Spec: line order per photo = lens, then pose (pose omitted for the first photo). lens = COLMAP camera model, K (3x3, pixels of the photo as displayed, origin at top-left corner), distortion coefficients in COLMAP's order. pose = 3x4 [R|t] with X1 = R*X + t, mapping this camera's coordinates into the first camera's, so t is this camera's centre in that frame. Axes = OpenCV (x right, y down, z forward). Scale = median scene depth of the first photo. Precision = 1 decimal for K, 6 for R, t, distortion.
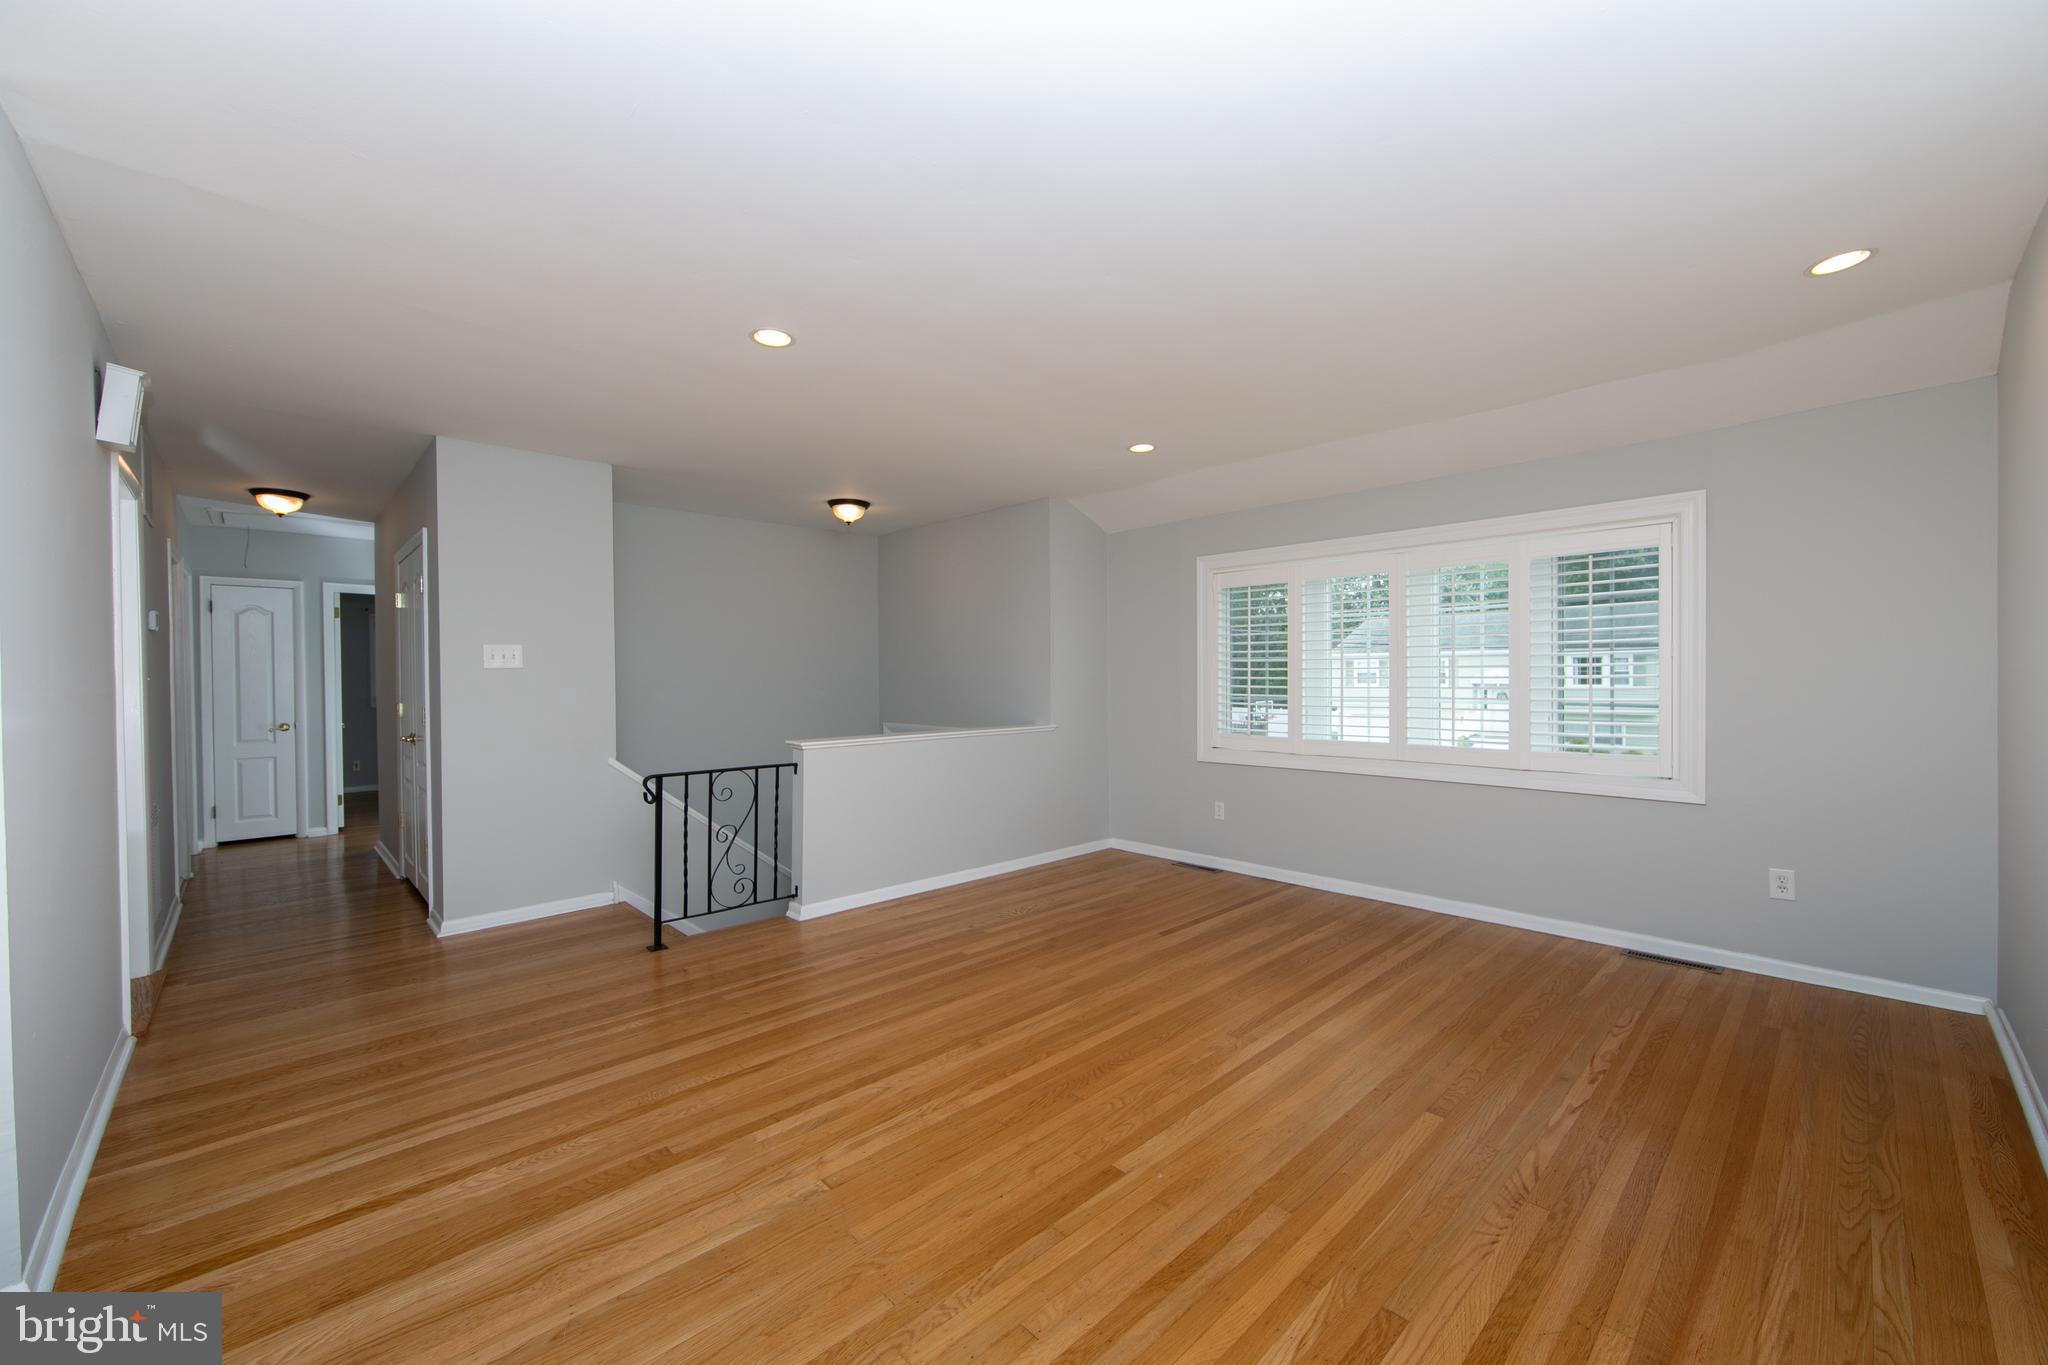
lens RADIAL K [[805.9, 0, 1027.9], [0, 805.9, 679.6], [0, 0, 1]] dist [-0.001389, 0.000406]
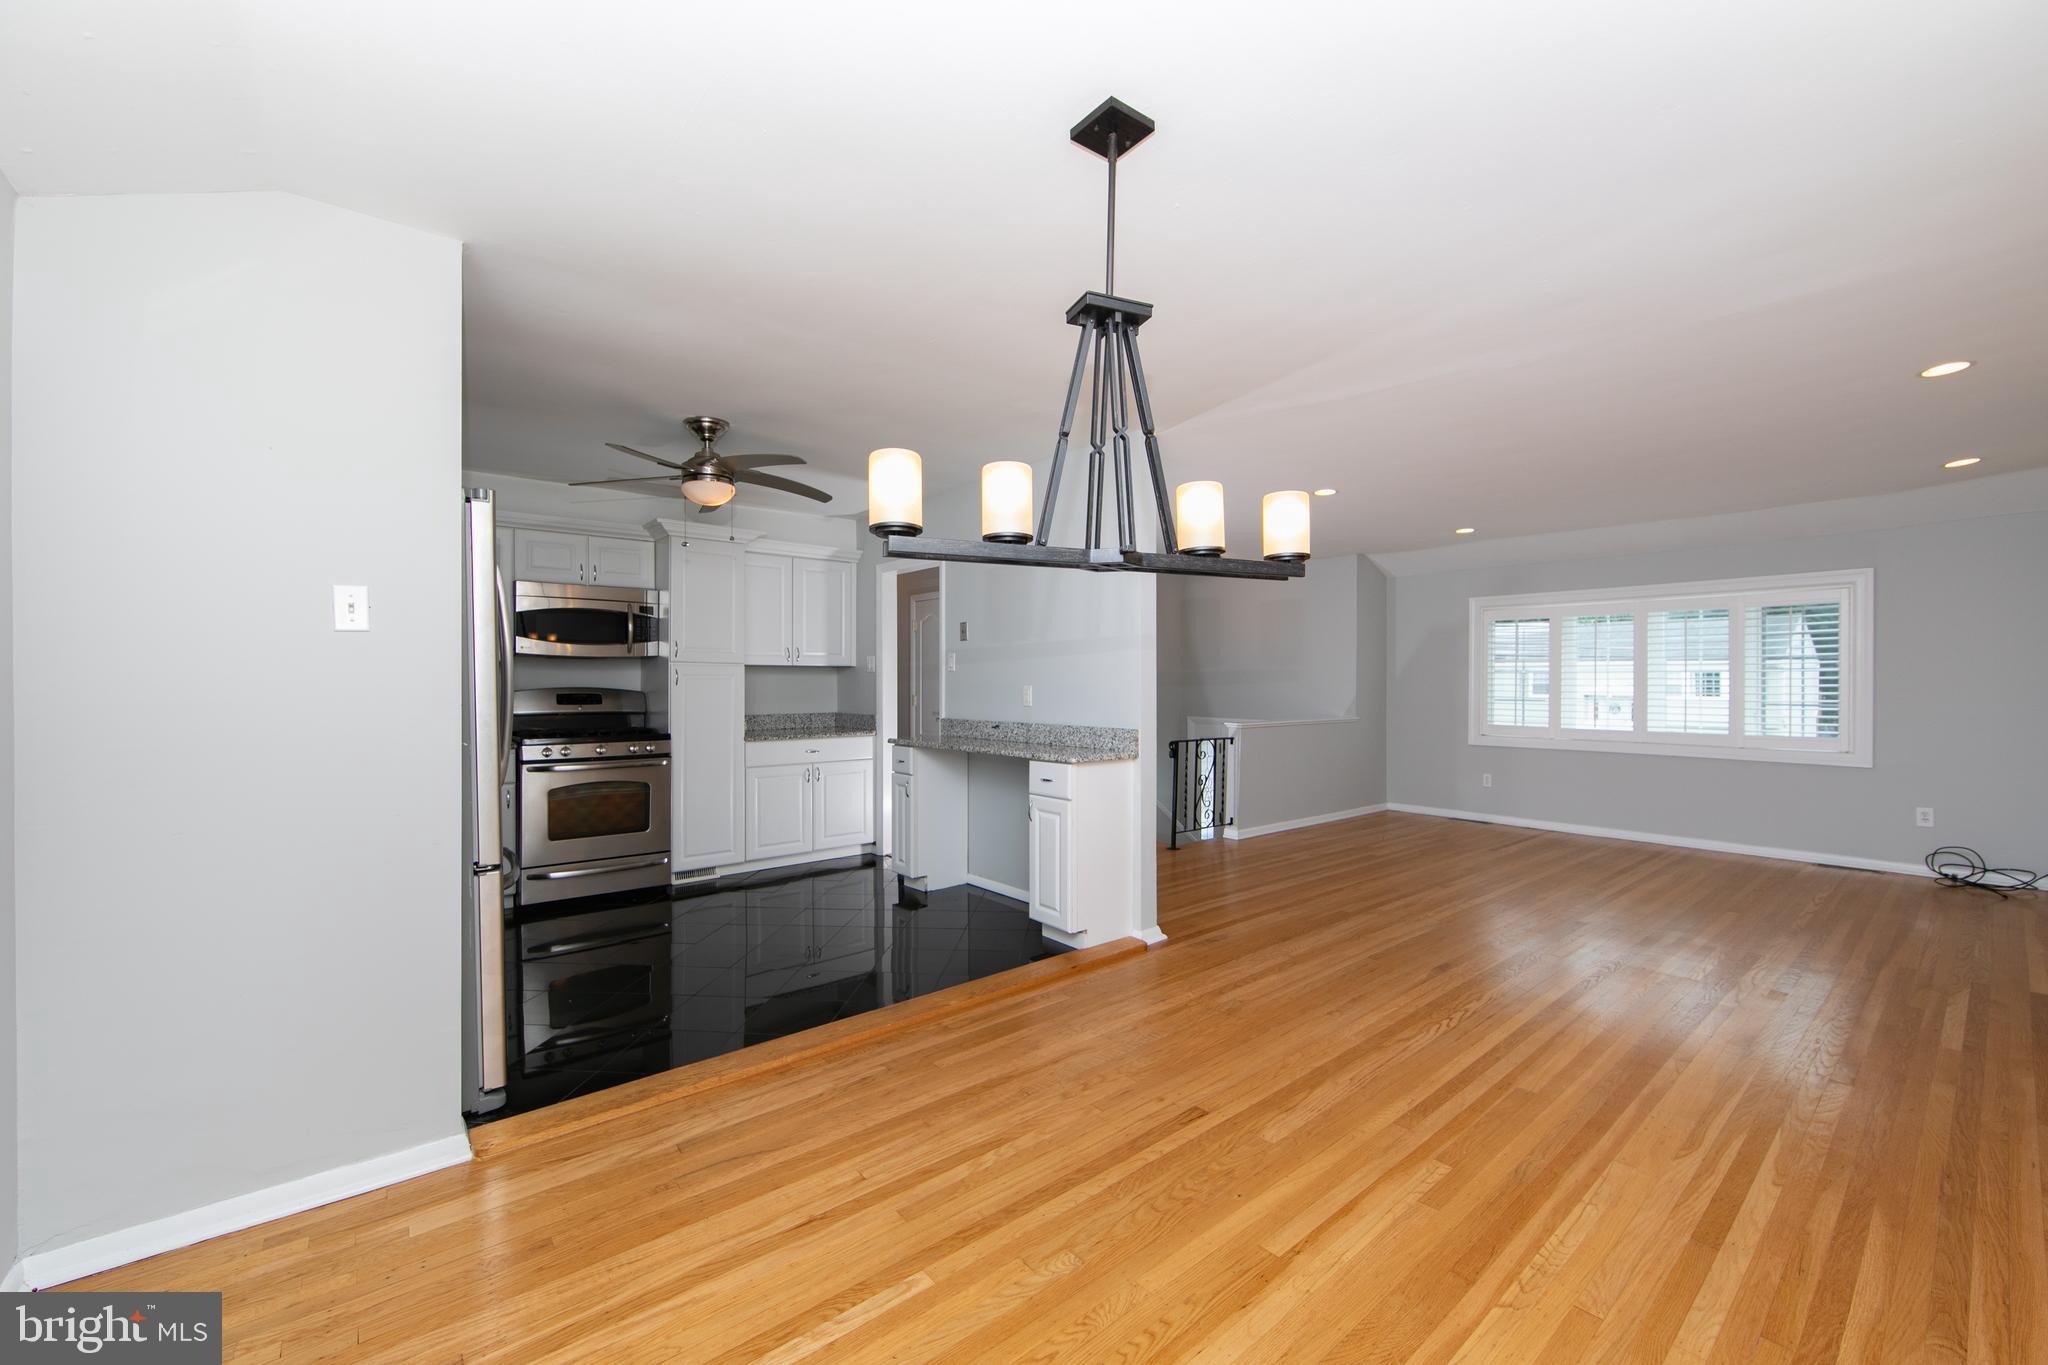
lens RADIAL K [[805.9, 0, 1020.1], [0, 805.9, 686.0], [0, 0, 1]] dist [-0.001389, 0.000406]
pose [[0.997171, 0.009367, -0.074582, -0.757979], [-0.009539, 0.999953, -0.001946, 0.014884], [0.074560, 0.002652, 0.997213, -0.747768]]
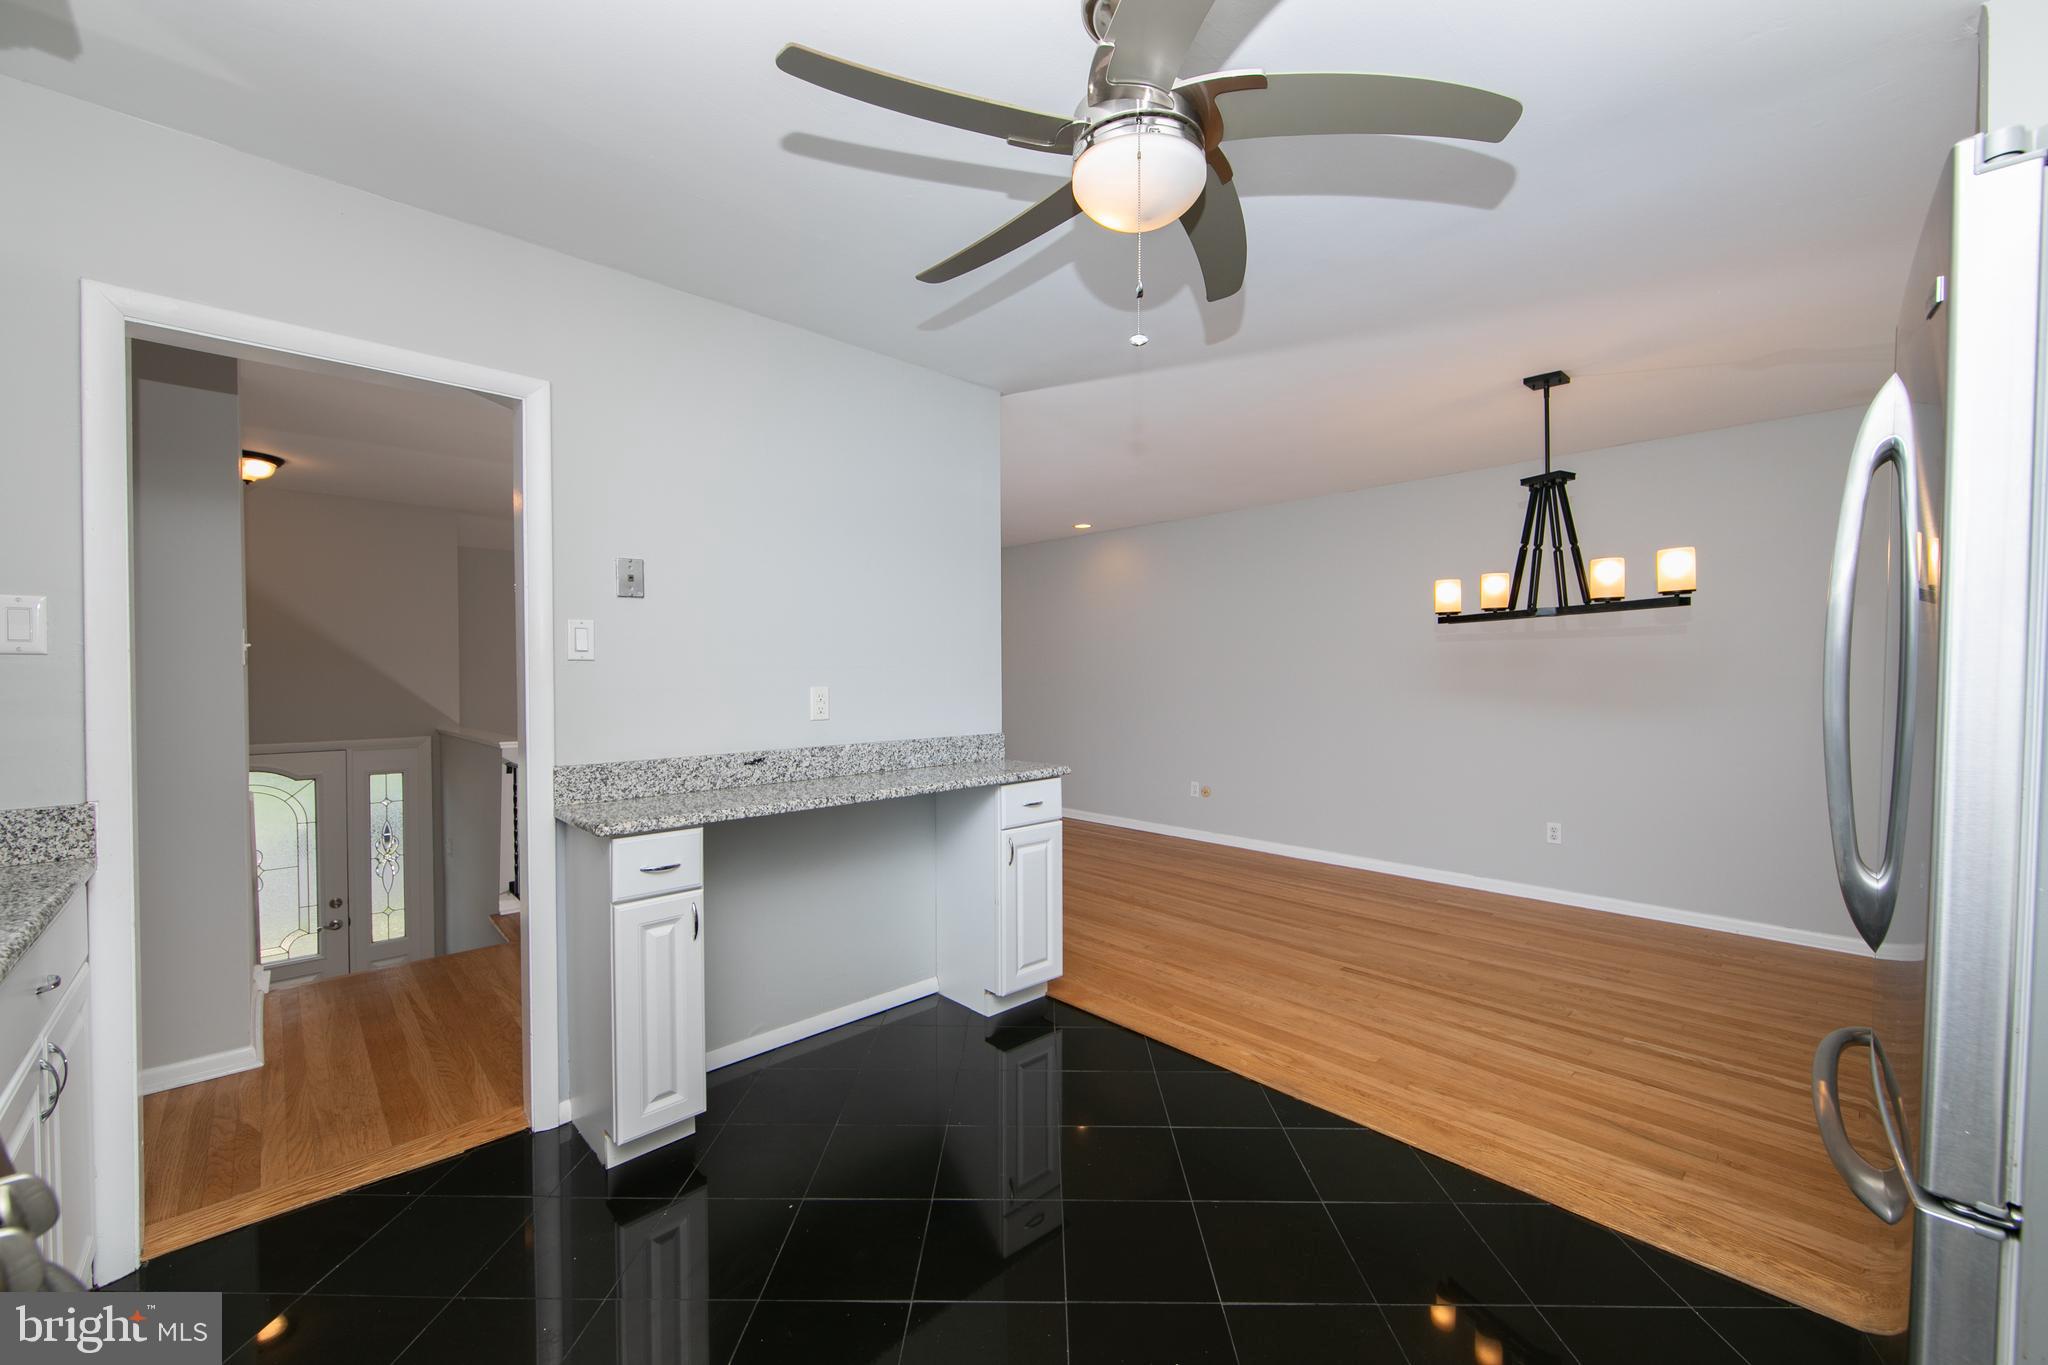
lens RADIAL K [[805.9, 0, 1030.0], [0, 805.9, 682.3], [0, 0, 1]] dist [-0.001389, 0.000406]
pose [[-0.004005, -0.001825, 0.999990, -1.744756], [0.012398, 0.999921, 0.001875, 0.007334], [-0.999915, 0.012405, -0.003982, 0.445524]]
